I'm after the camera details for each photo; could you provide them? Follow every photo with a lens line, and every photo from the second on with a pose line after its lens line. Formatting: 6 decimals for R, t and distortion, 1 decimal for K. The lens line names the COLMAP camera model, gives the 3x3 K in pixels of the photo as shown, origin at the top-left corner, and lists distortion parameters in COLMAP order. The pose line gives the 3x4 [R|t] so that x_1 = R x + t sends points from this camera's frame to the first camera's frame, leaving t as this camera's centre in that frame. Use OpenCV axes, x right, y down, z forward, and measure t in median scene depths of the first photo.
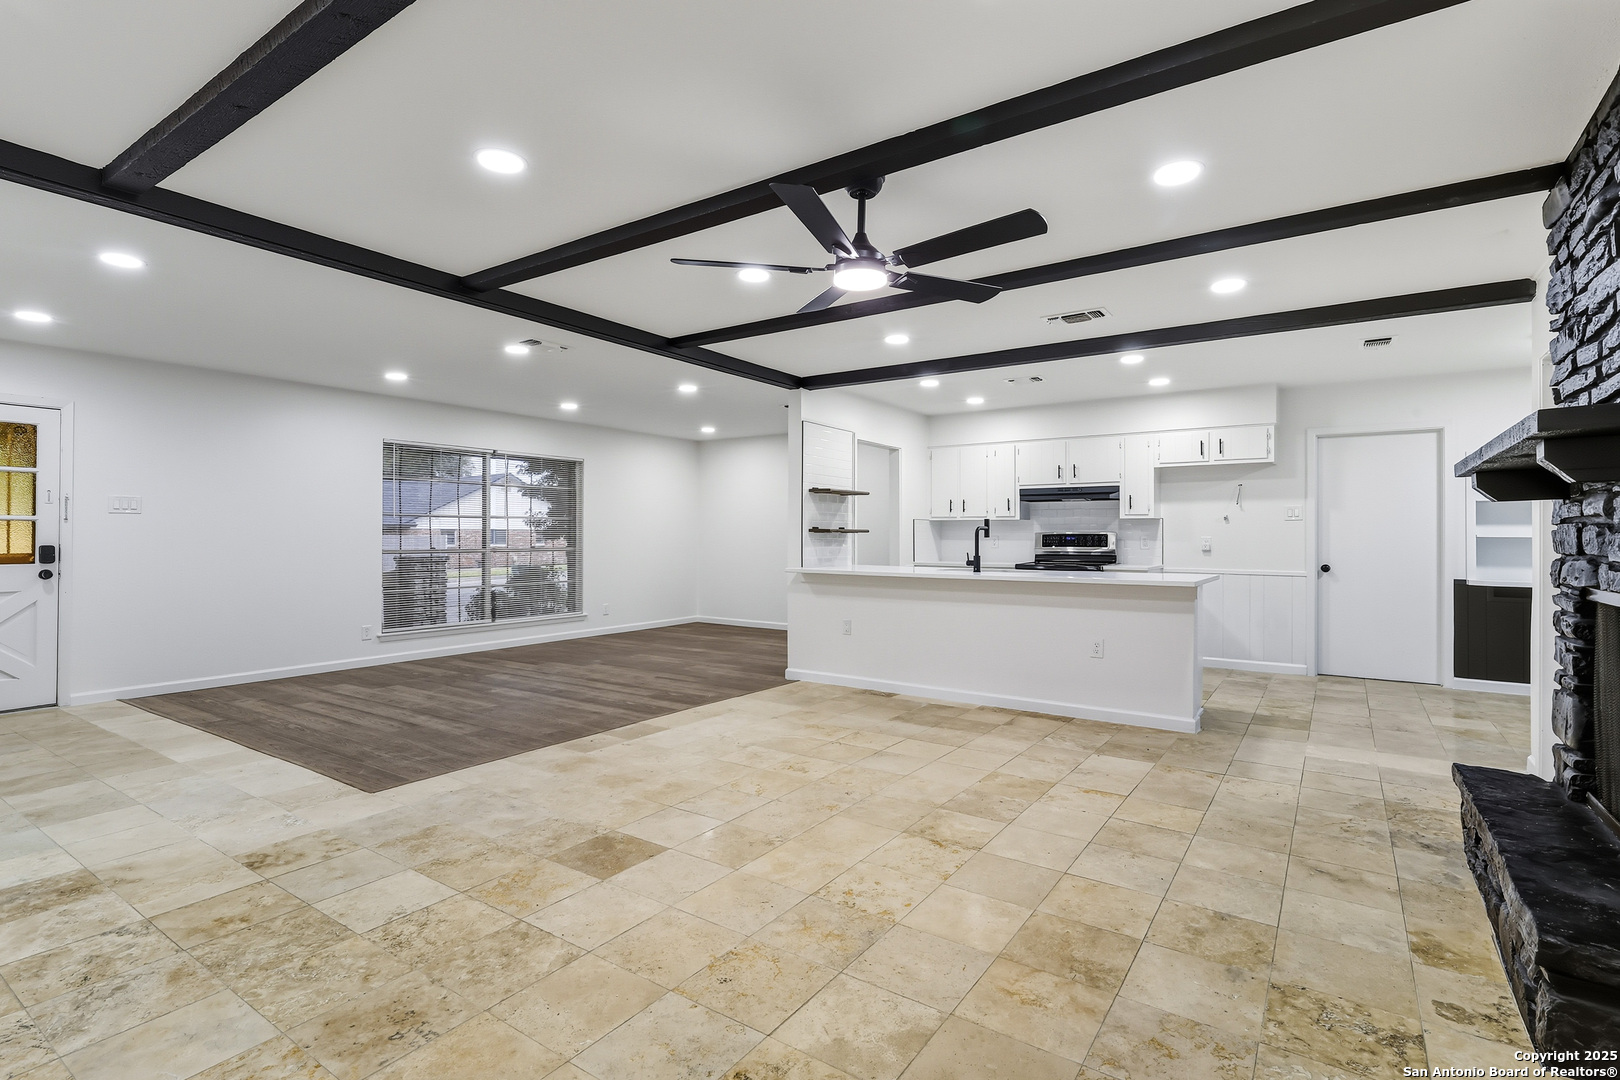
lens RADIAL K [[761.5, 0, 826.0], [0, 761.5, 539.7], [0, 0, 1]] dist [0.013398, -0.006629]
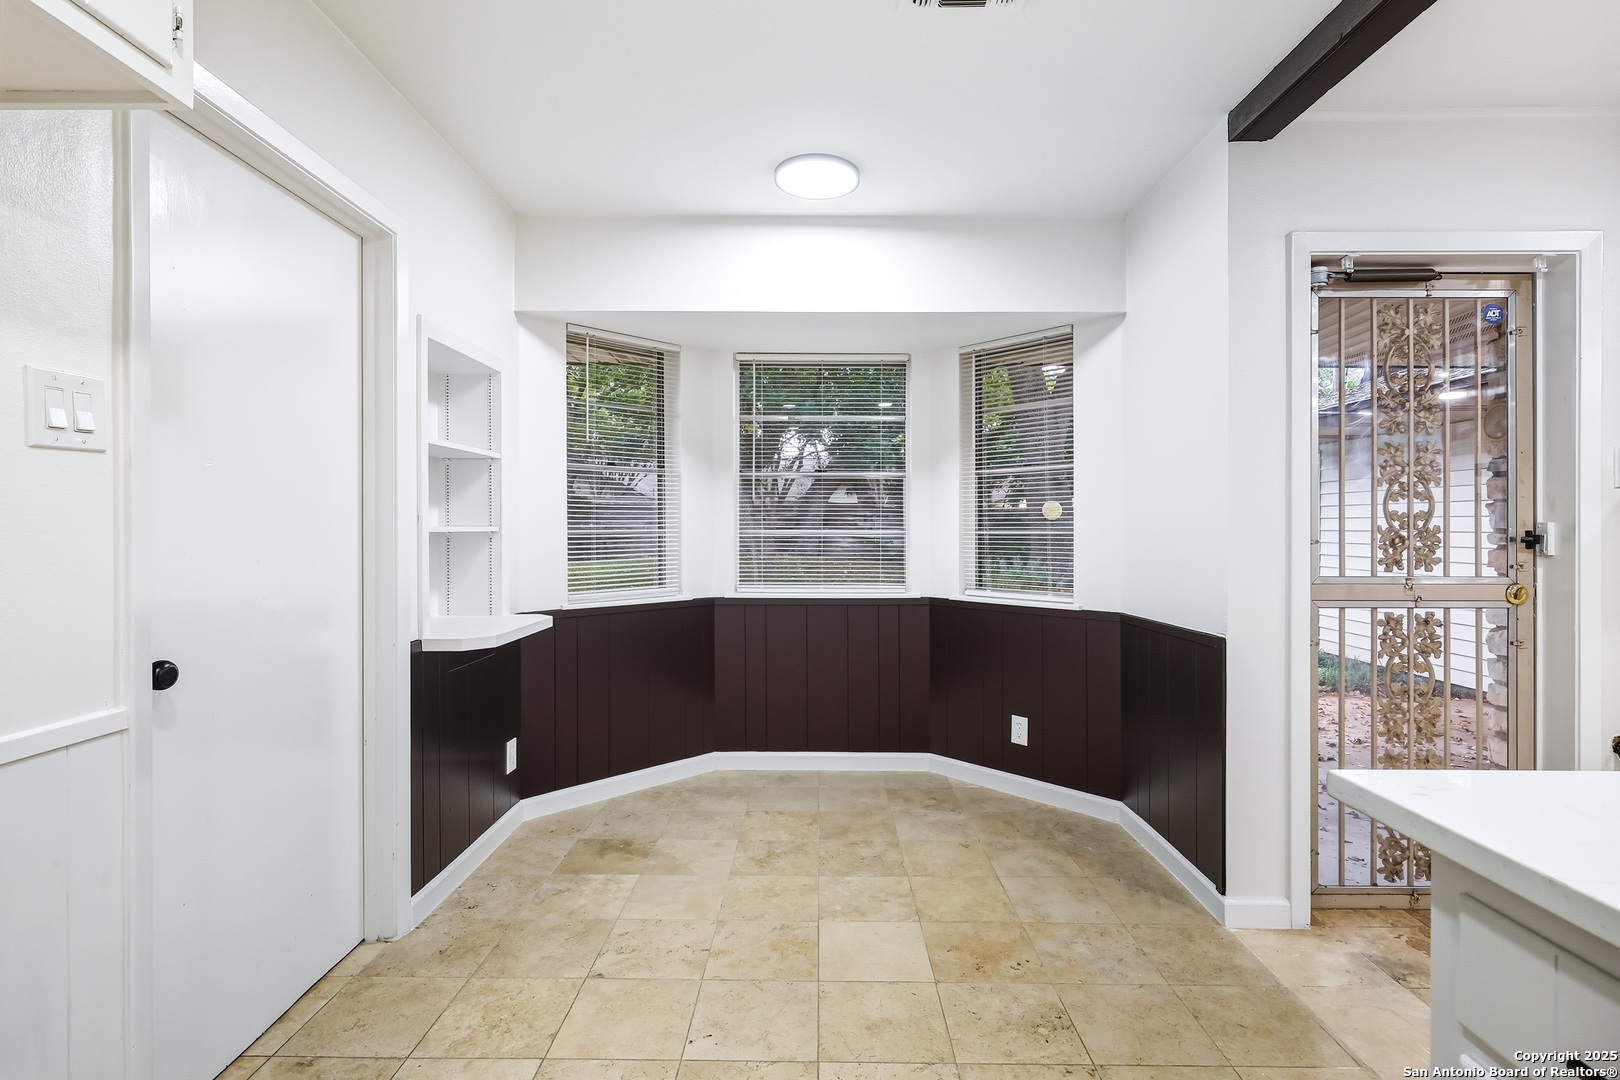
lens RADIAL K [[768.8, 0, 817.4], [0, 768.8, 531.4], [0, 0, 1]] dist [0.000806, 0.000082]
pose [[-0.554847, -0.005429, 0.831935, 0.635591], [-0.002170, 0.999985, 0.005079, -0.012848], [-0.831950, 0.001013, -0.554850, 1.766086]]
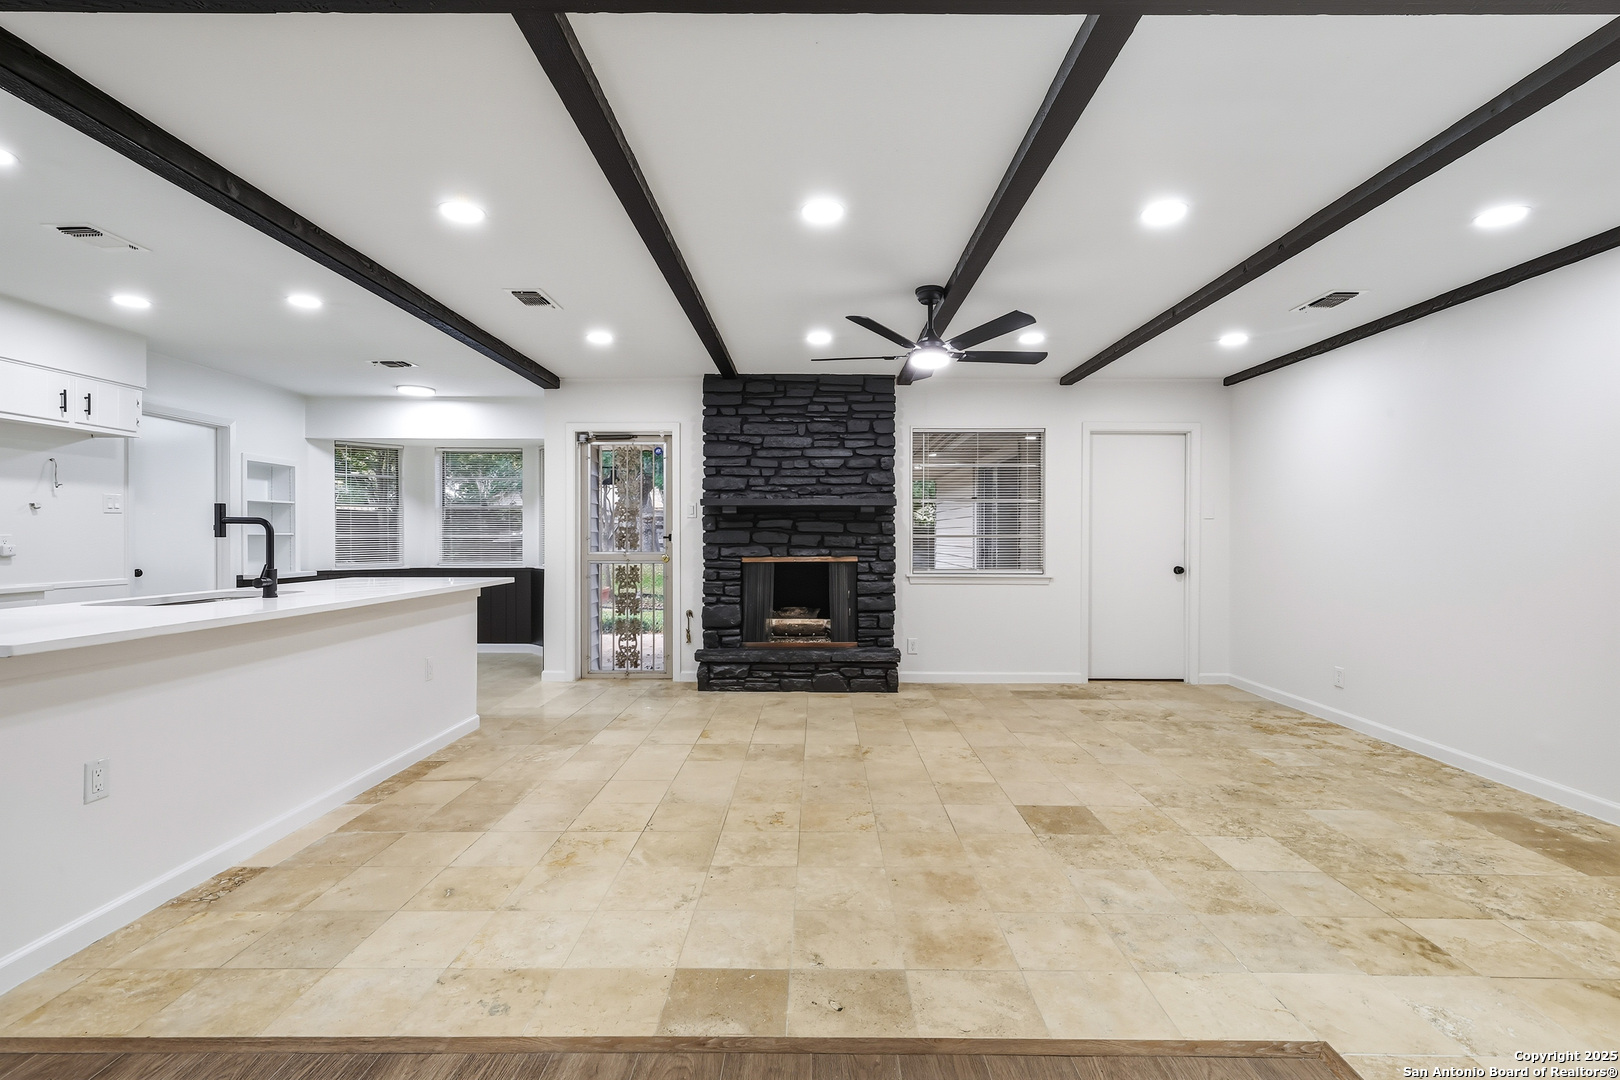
lens RADIAL K [[745.8, 0, 818.2], [0, 745.8, 544.8], [0, 0, 1]] dist [0.002699, -0.000589]
pose [[-0.554614, -0.012495, 0.832014, -0.802588], [-0.003649, 0.999914, 0.012585, -0.011032], [-0.832100, 0.003944, -0.554612, 1.529181]]
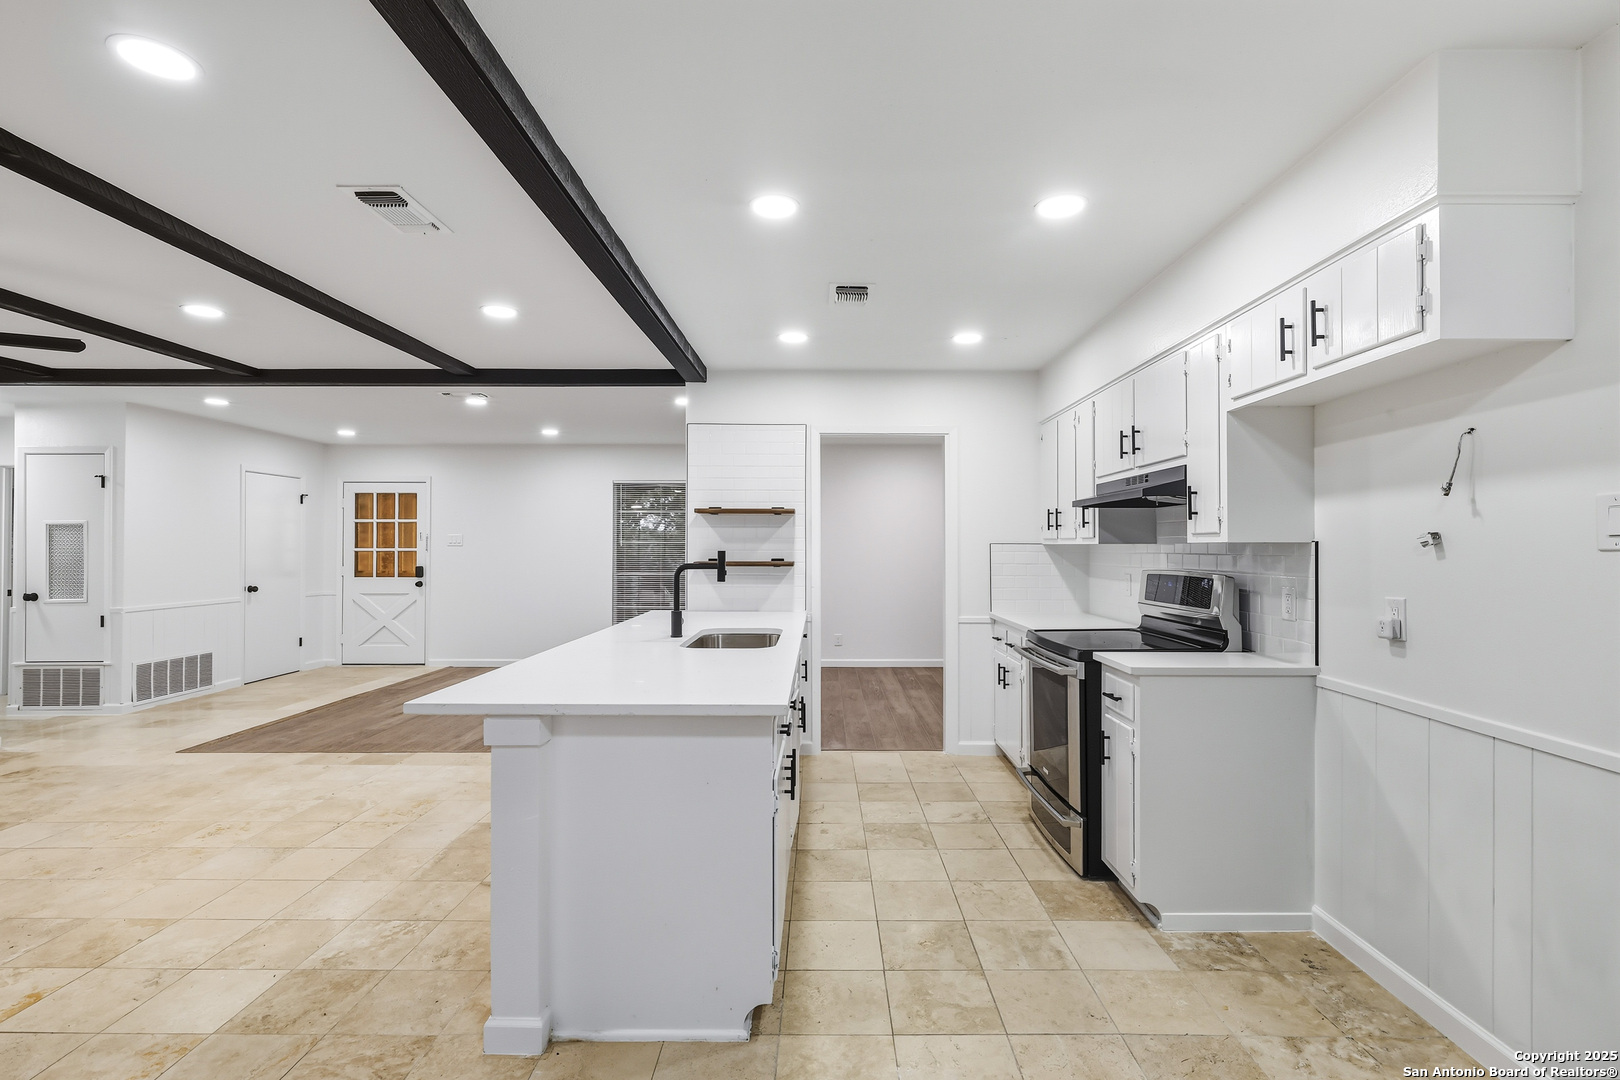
lens RADIAL K [[761.5, 0, 826.0], [0, 761.5, 539.7], [0, 0, 1]] dist [0.013398, -0.006629]
pose [[0.553059, -0.007603, -0.833108, 1.254412], [0.001262, 0.999965, -0.008288, -0.052599], [0.833141, 0.003532, 0.553049, 1.190998]]
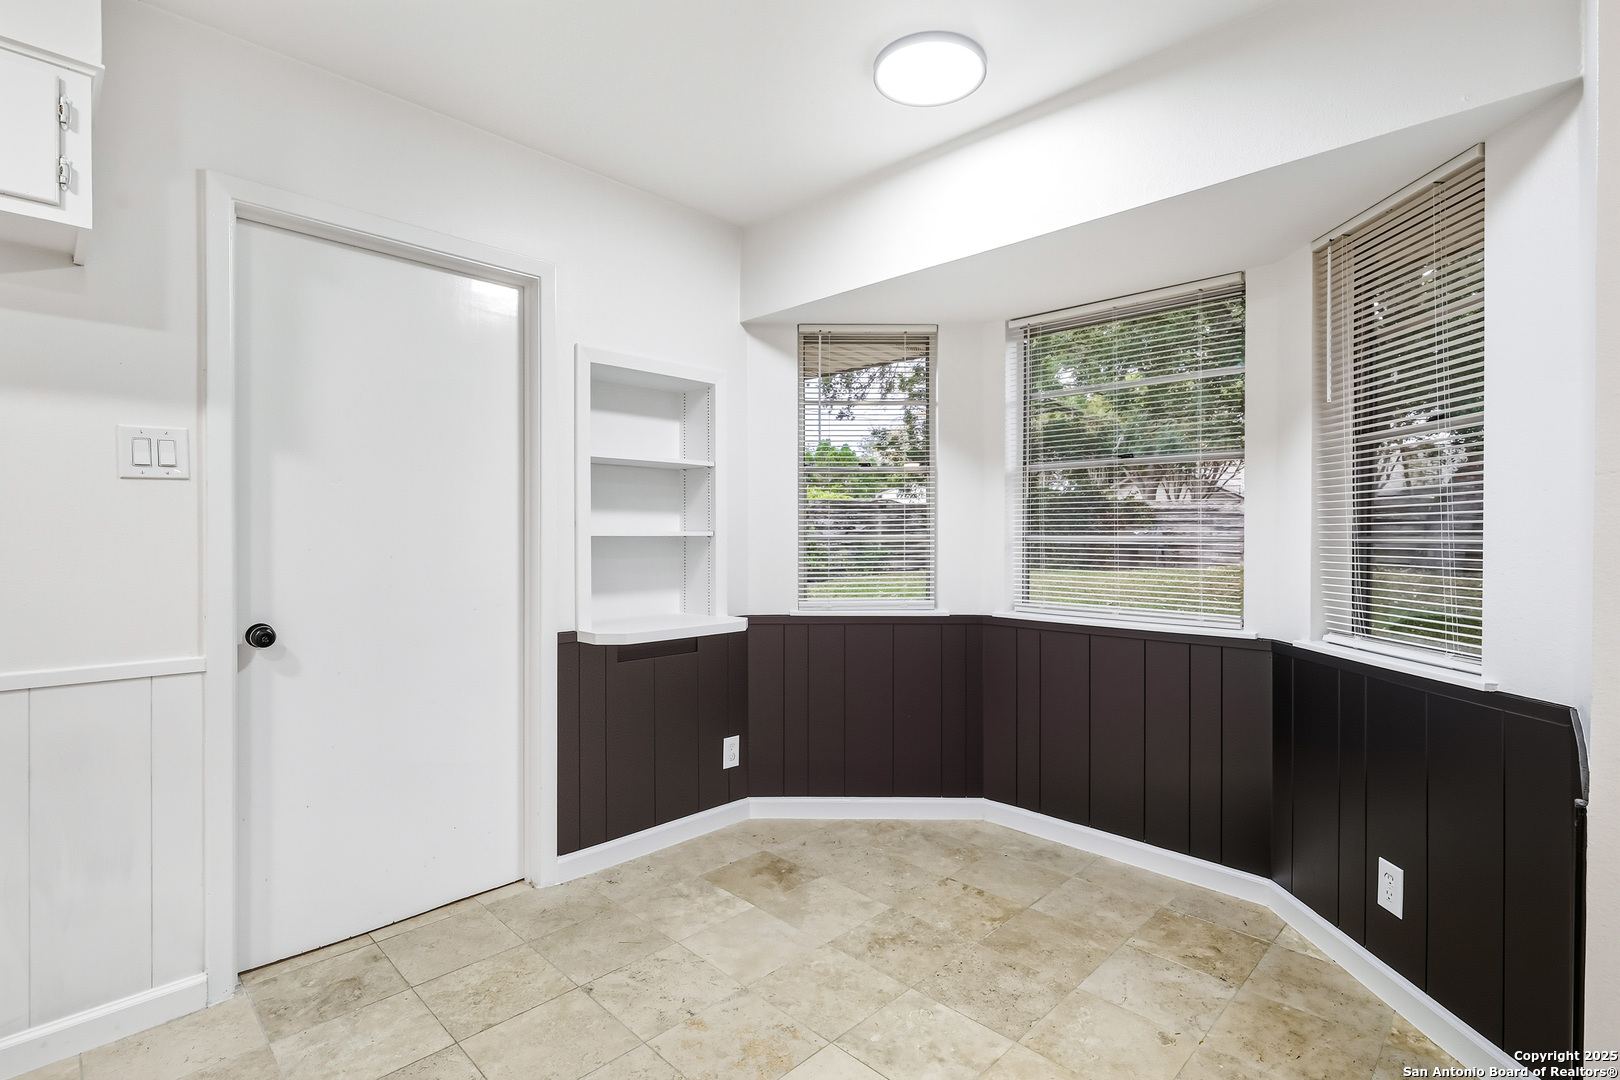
lens RADIAL K [[765.2, 0, 812.6], [0, 765.2, 541.4], [0, 0, 1]] dist [0.001457, 0.000323]
pose [[0.181476, -0.011071, 0.983333, 0.686943], [-0.001683, 0.999932, 0.011568, -0.011881], [-0.983394, -0.003755, 0.181445, 1.311366]]
